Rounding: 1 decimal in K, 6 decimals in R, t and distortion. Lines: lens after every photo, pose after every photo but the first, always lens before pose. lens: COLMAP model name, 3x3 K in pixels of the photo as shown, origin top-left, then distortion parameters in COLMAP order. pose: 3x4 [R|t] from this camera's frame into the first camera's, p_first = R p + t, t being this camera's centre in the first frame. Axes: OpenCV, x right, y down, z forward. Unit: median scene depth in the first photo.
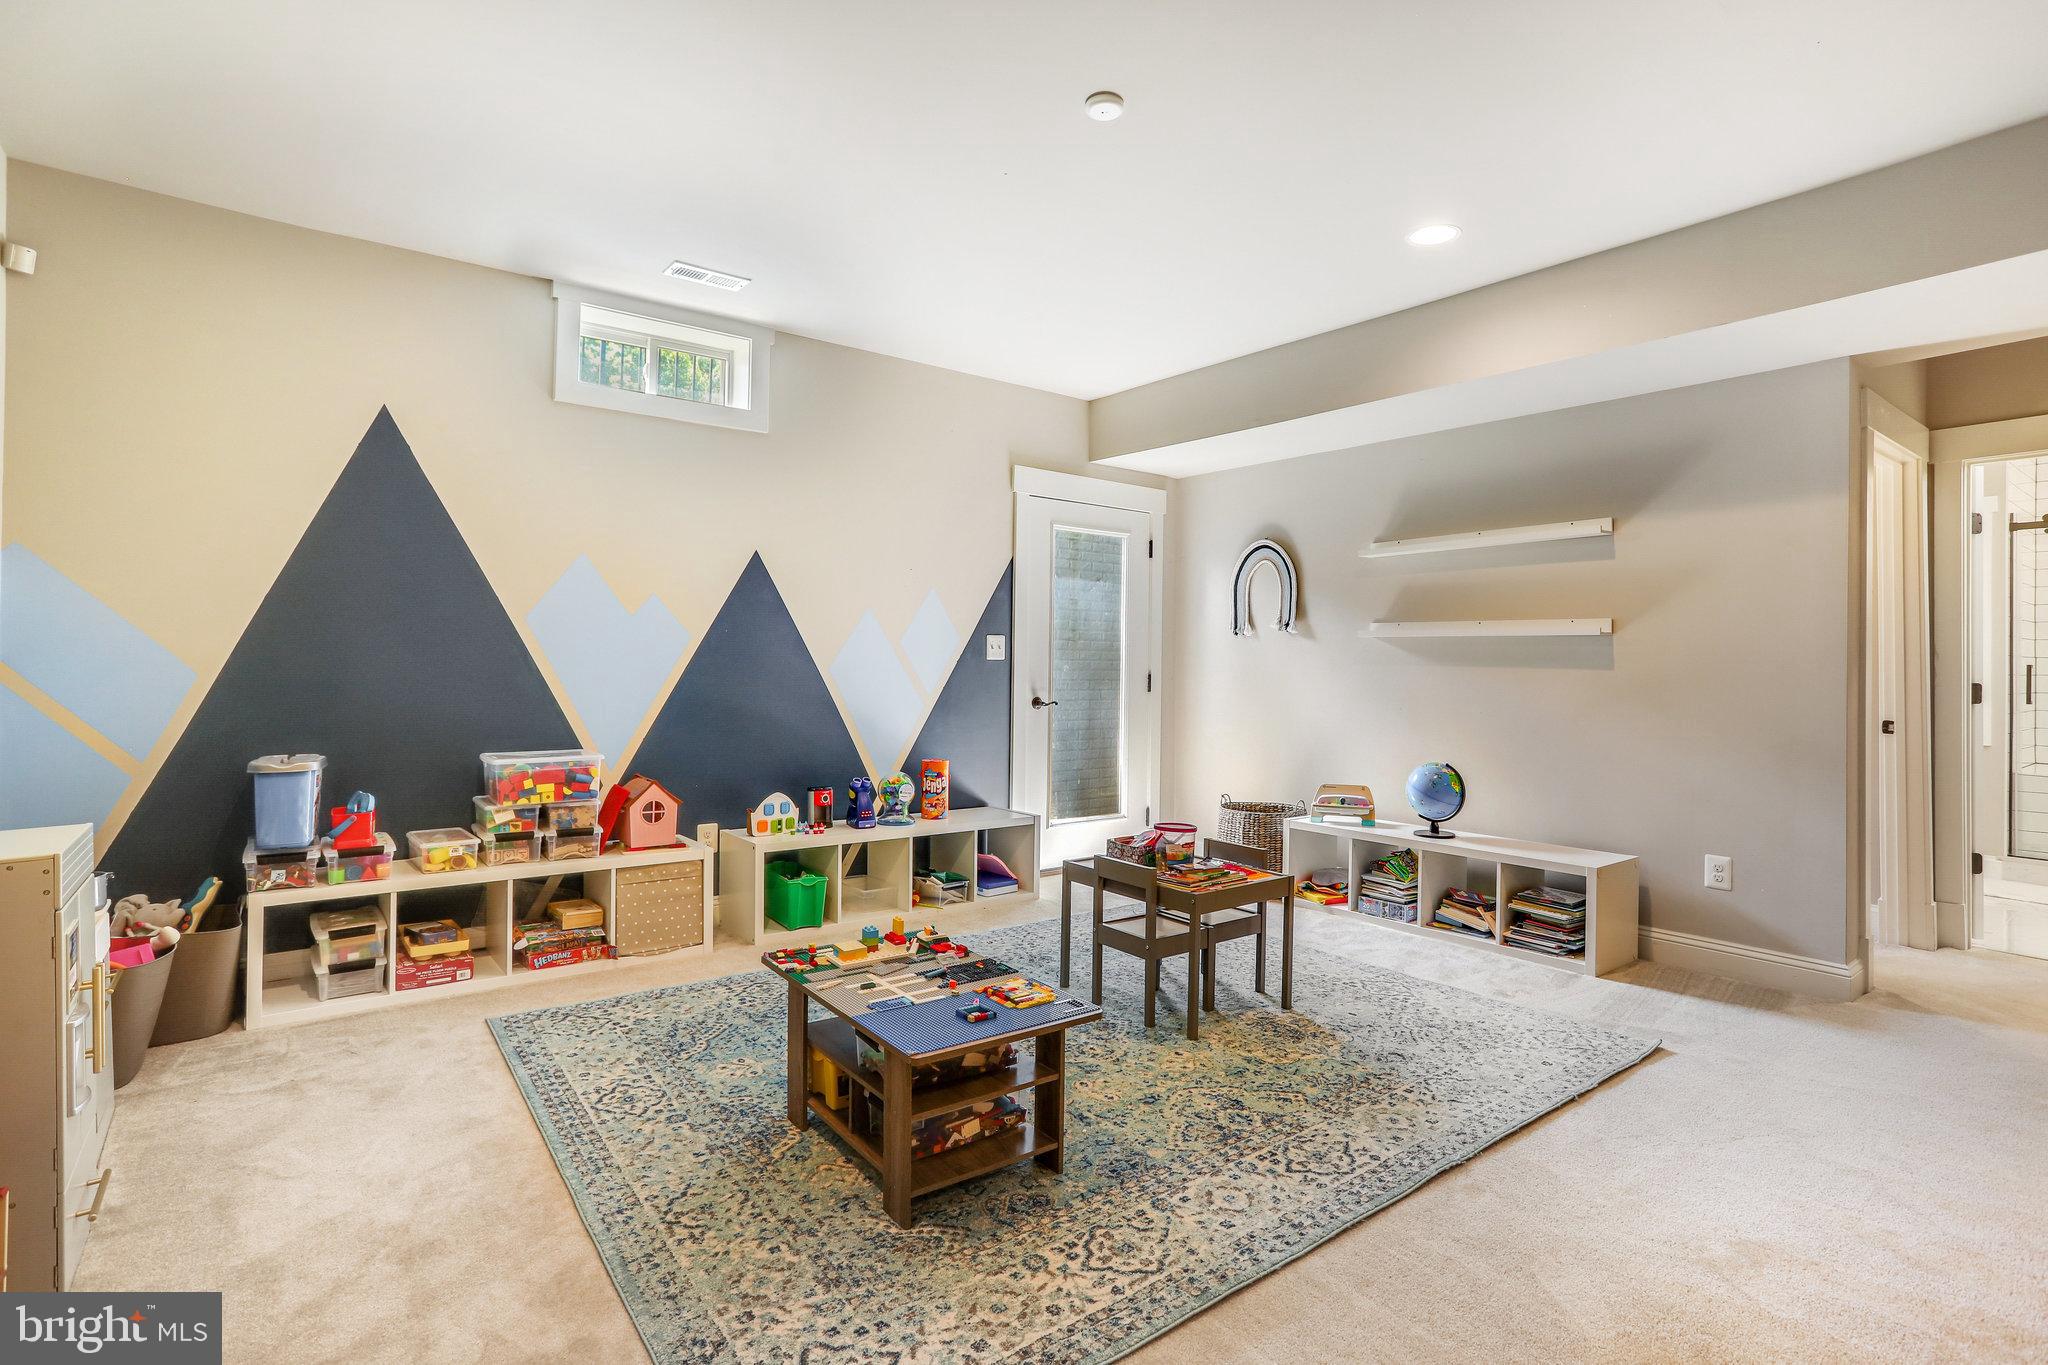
lens RADIAL K [[1020.6, 0, 1024.6], [0, 1020.6, 657.7], [0, 0, 1]] dist [-0.056963, 0.033031]
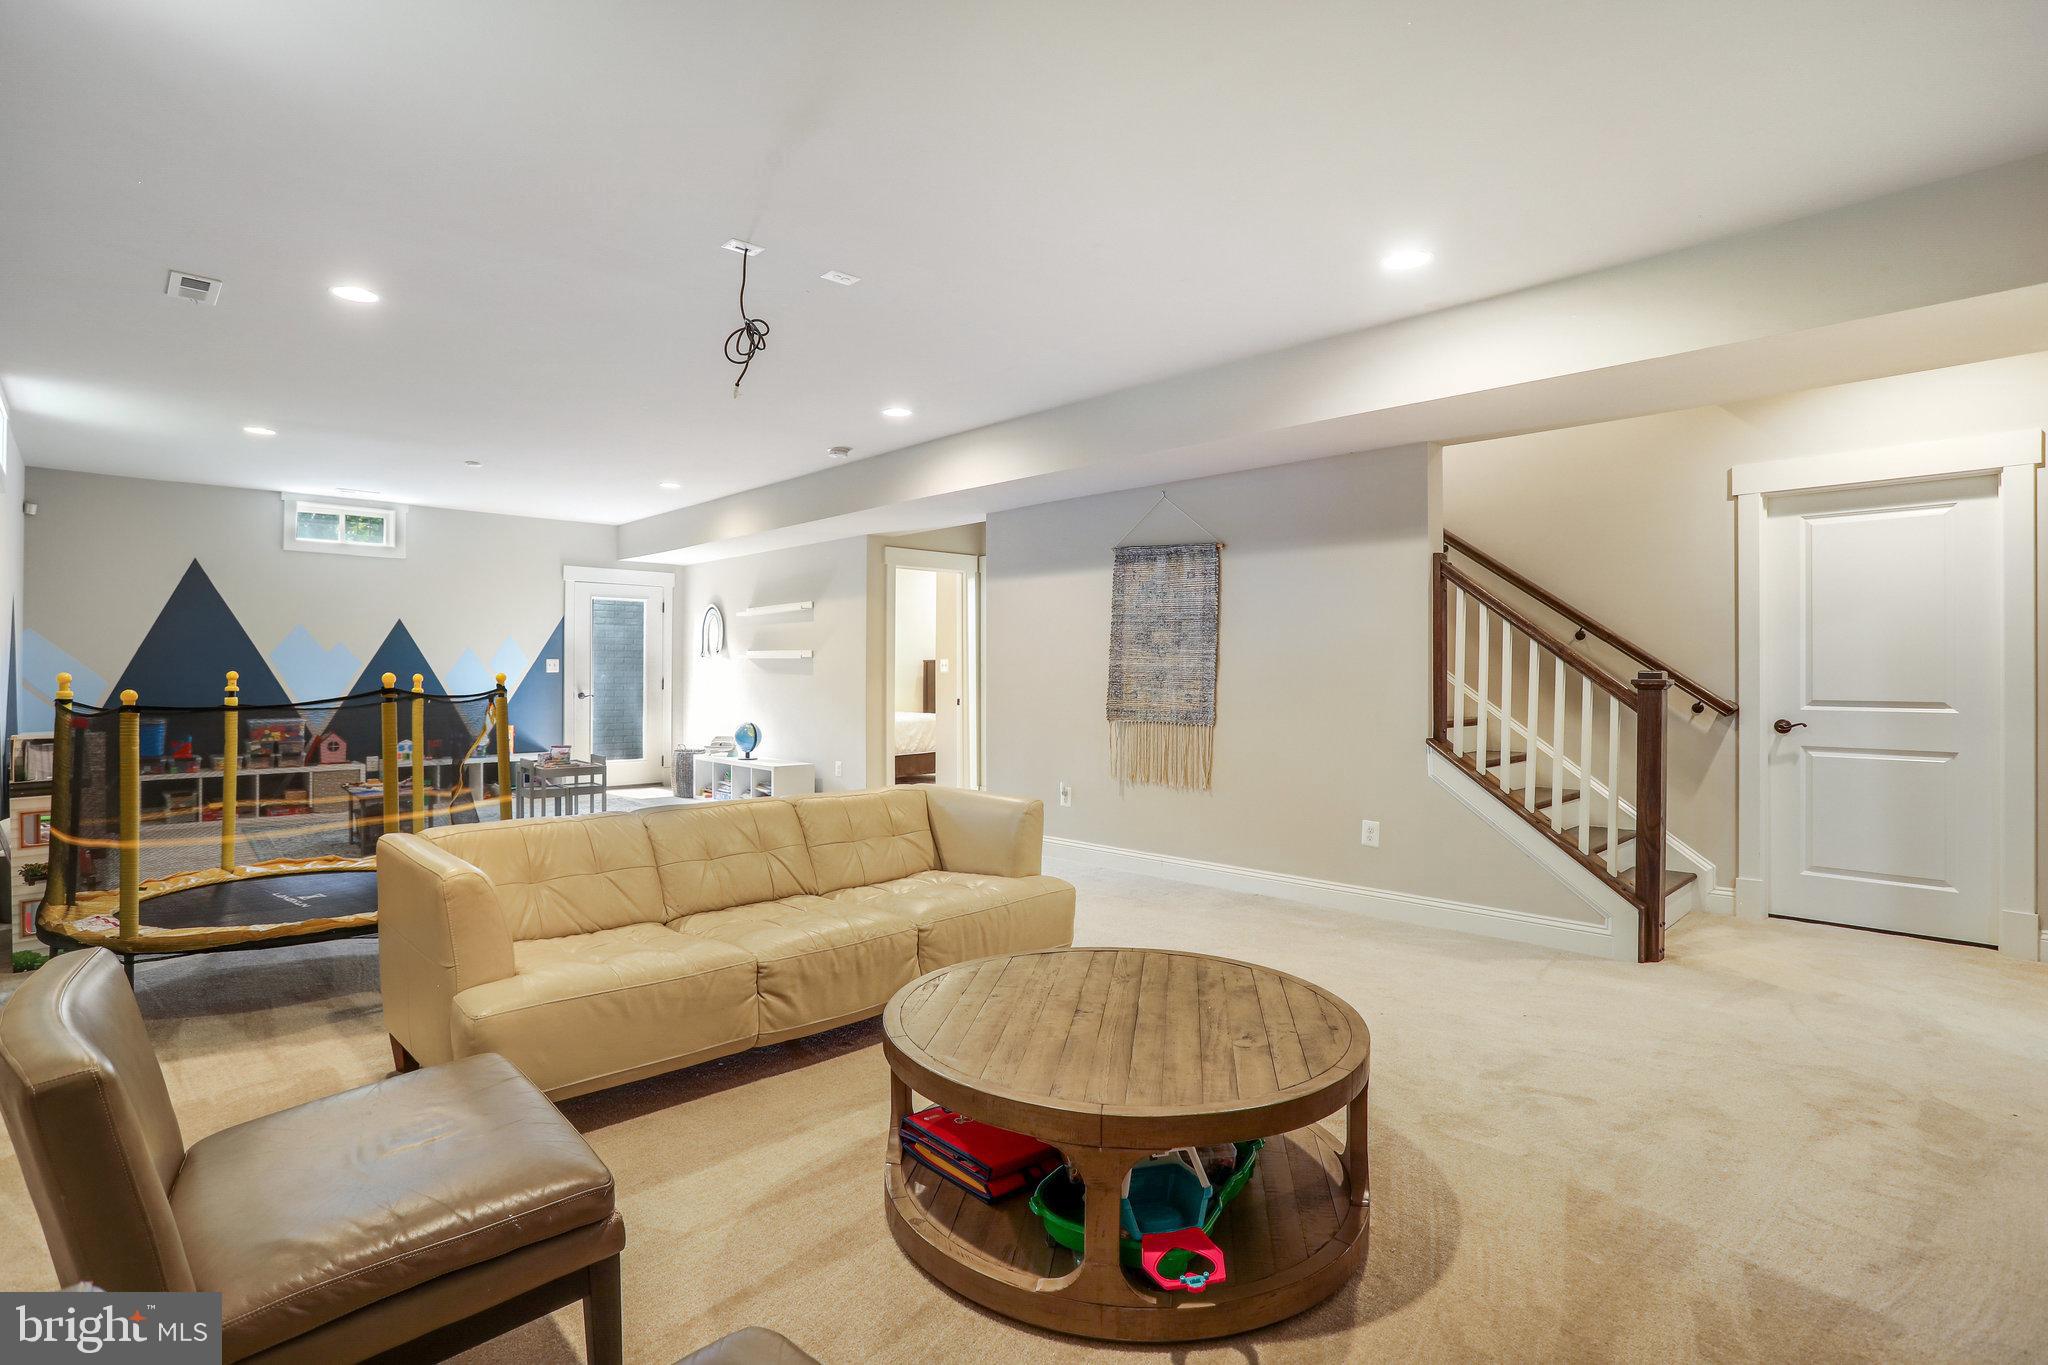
lens RADIAL K [[1003.6, 0, 970.8], [0, 1003.6, 674.2], [0, 0, 1]] dist [-0.038426, 0.019645]
pose [[0.998322, -0.009613, 0.057100, 0.830828], [0.009145, 0.999922, 0.008456, -0.003814], [-0.057177, -0.007920, 0.998333, -1.121350]]
